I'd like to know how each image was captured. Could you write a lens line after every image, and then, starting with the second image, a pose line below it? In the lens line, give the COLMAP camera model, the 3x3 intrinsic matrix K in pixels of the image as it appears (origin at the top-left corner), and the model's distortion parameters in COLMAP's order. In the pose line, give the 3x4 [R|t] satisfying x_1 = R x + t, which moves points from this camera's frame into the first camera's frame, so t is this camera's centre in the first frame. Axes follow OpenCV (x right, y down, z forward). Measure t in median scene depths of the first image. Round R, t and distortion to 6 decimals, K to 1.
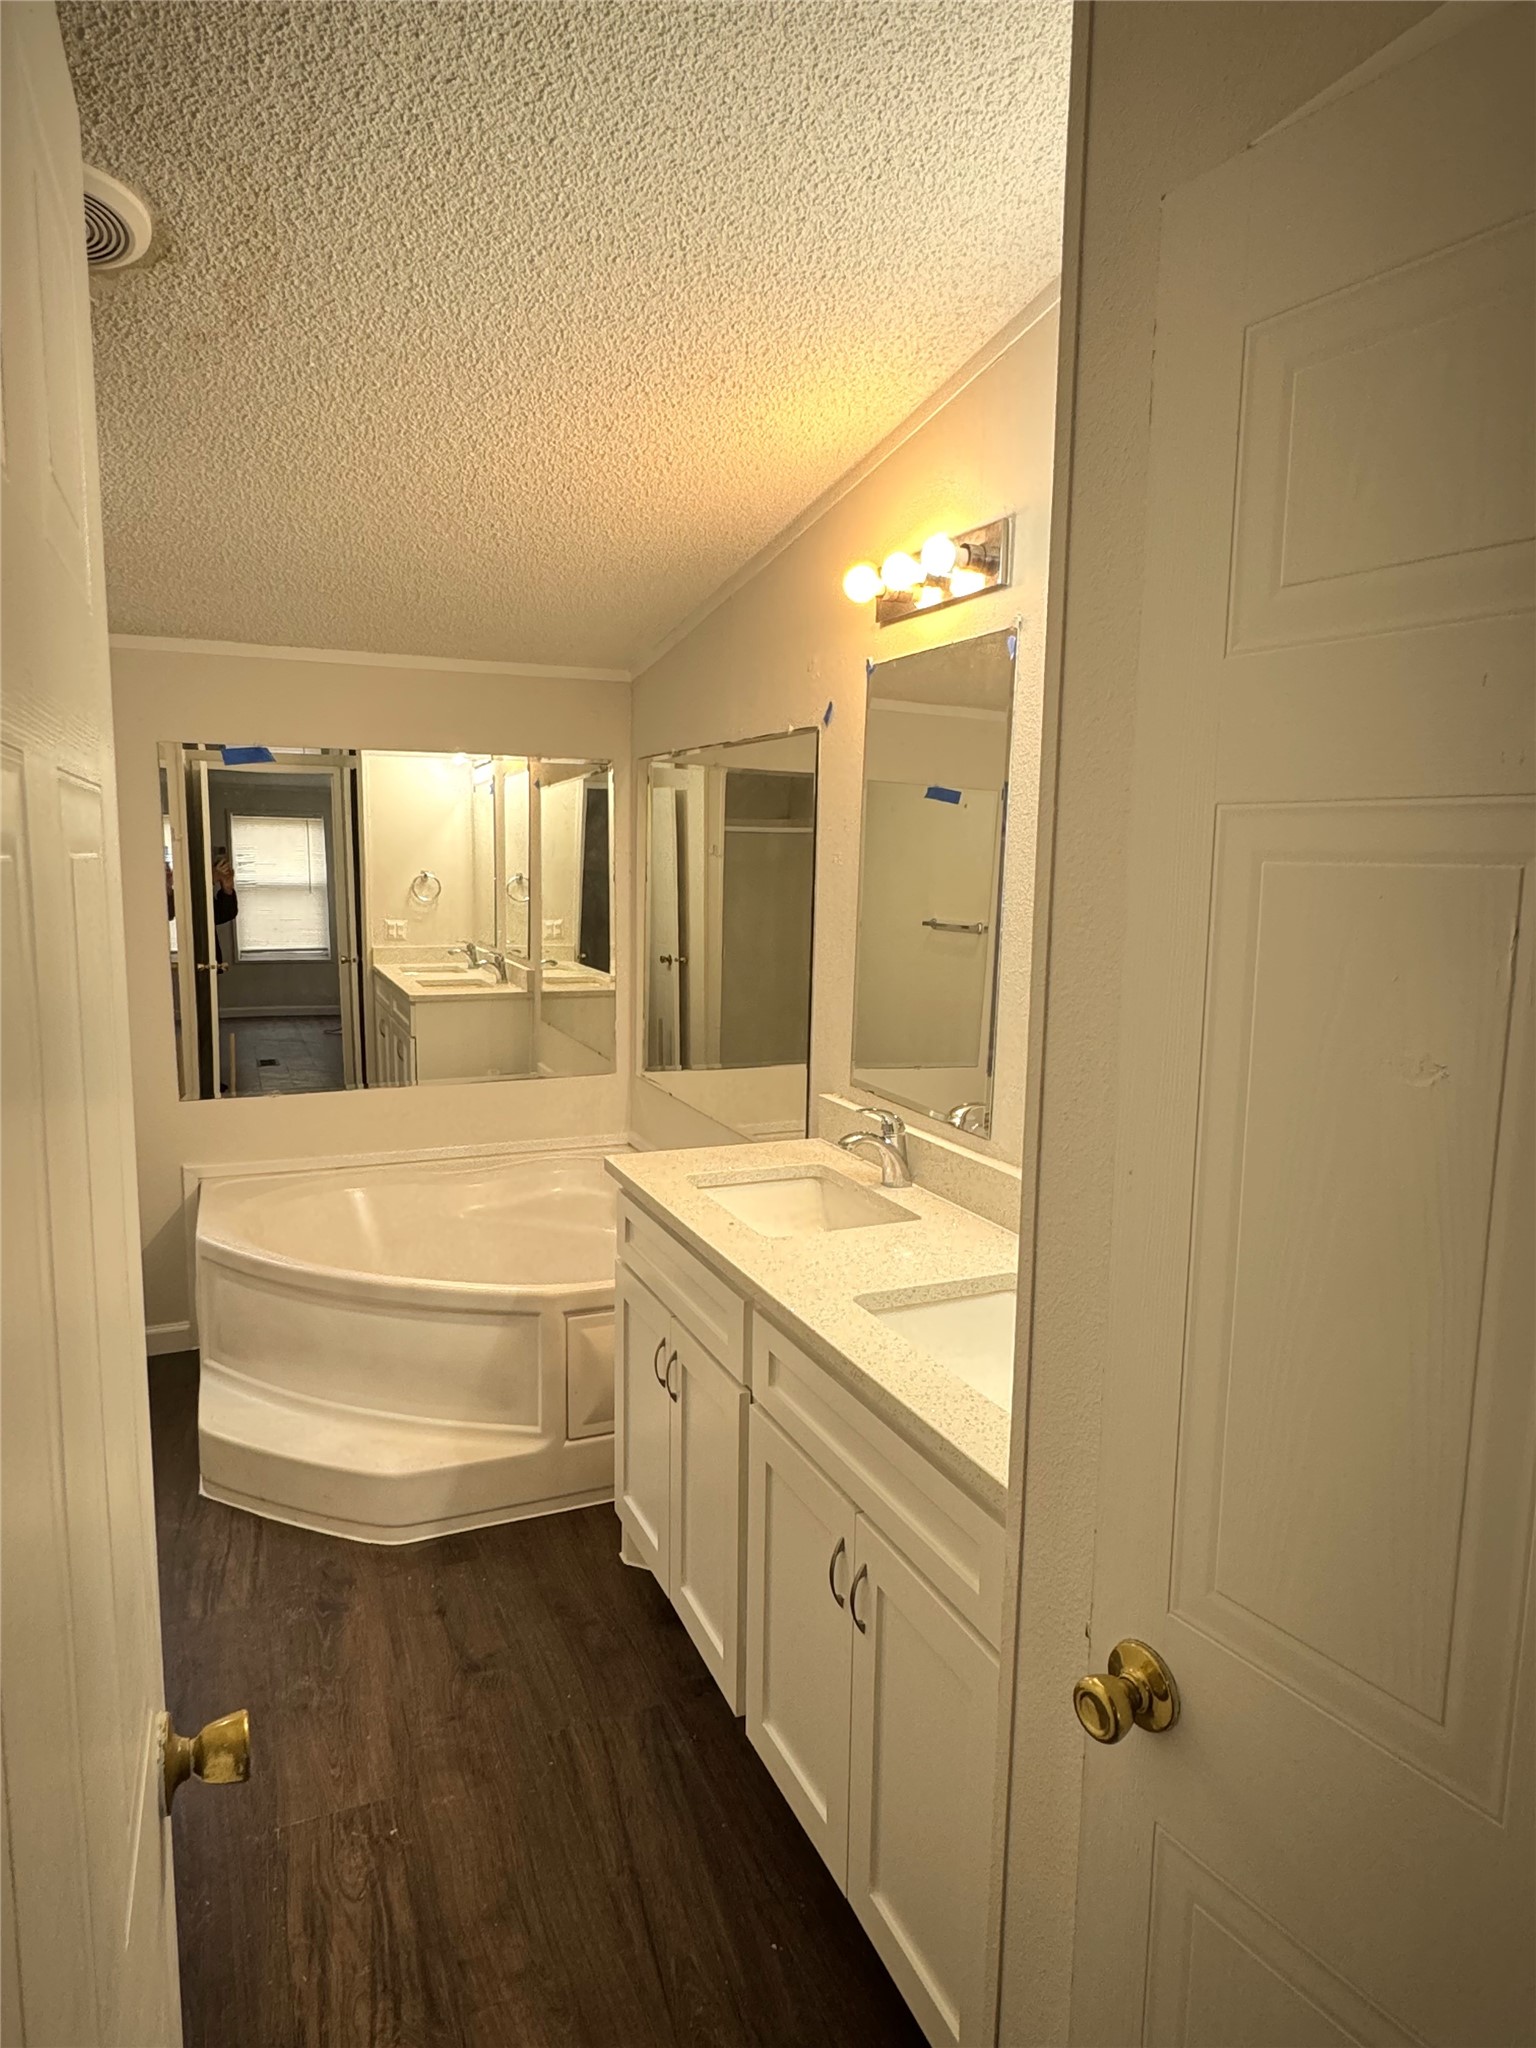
lens RADIAL K [[1244.8, 0, 770.4], [0, 1244.8, 1030.6], [0, 0, 1]] dist [-0.006060, 0.003310]
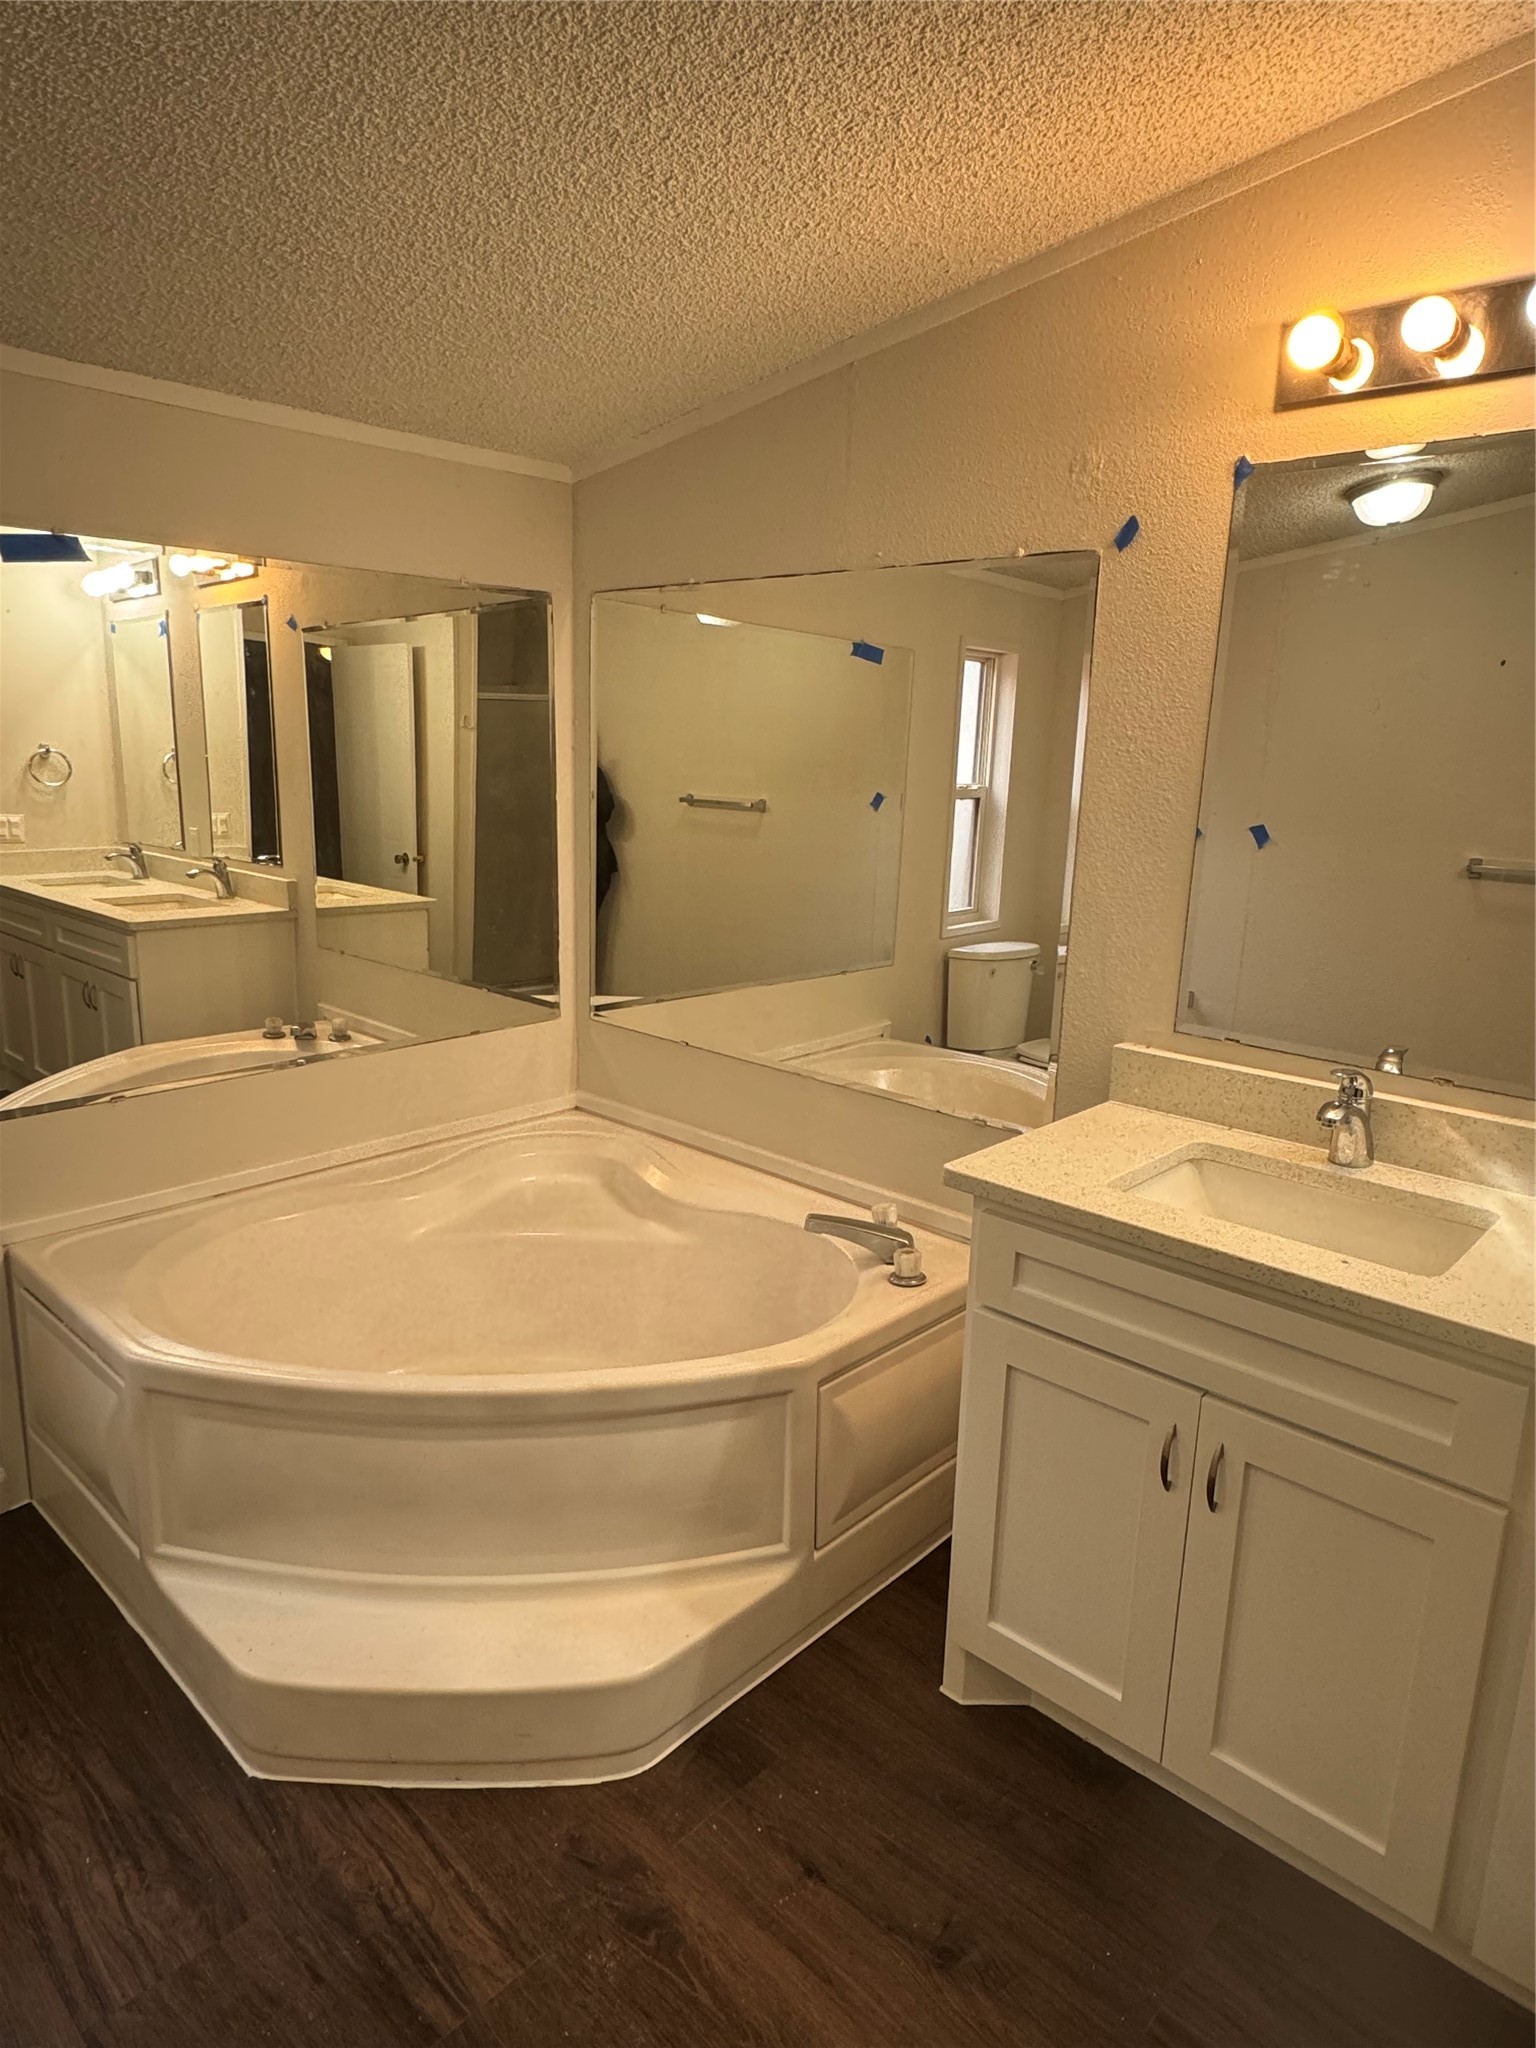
lens RADIAL K [[1244.8, 0, 767.9], [0, 1244.8, 1024.5], [0, 0, 1]] dist [-0.006060, 0.003310]
pose [[0.917010, -0.078862, 0.390989, -0.451642], [0.043836, 0.994247, 0.097727, -0.045329], [-0.396447, -0.072477, 0.915192, 0.380364]]
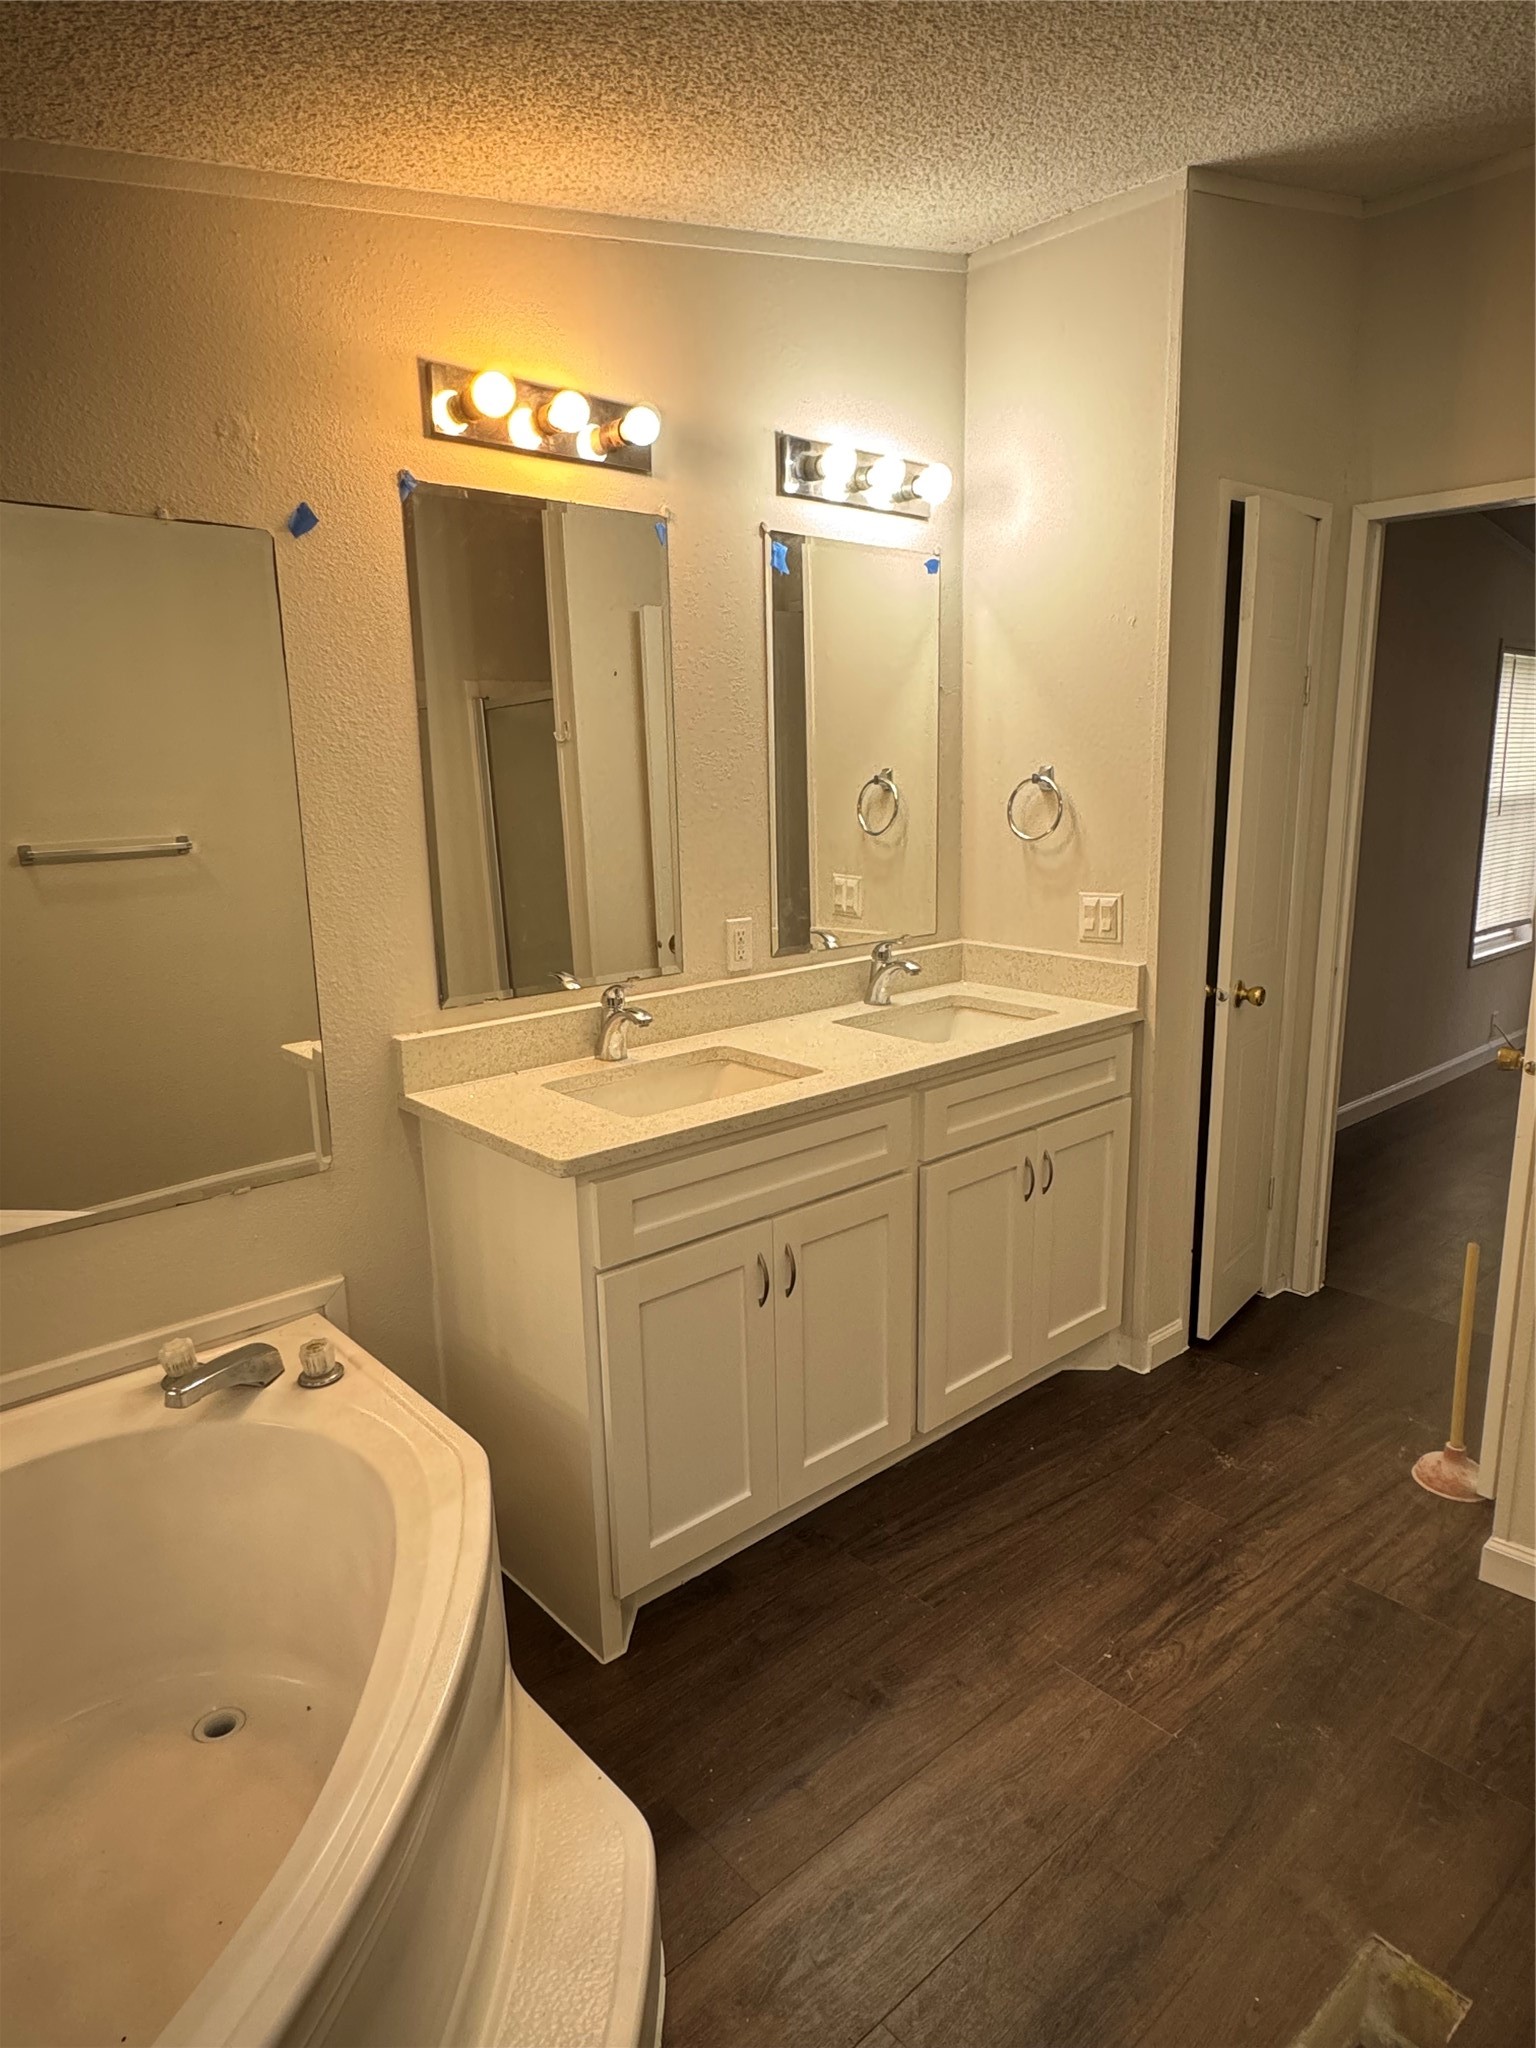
lens RADIAL K [[1244.8, 0, 781.3], [0, 1244.8, 1012.2], [0, 0, 1]] dist [-0.006060, 0.003310]
pose [[-0.313870, -0.215553, 0.924674, -0.748489], [0.136772, 0.953467, 0.268691, -0.140406], [-0.939563, 0.210804, -0.269782, 0.993698]]
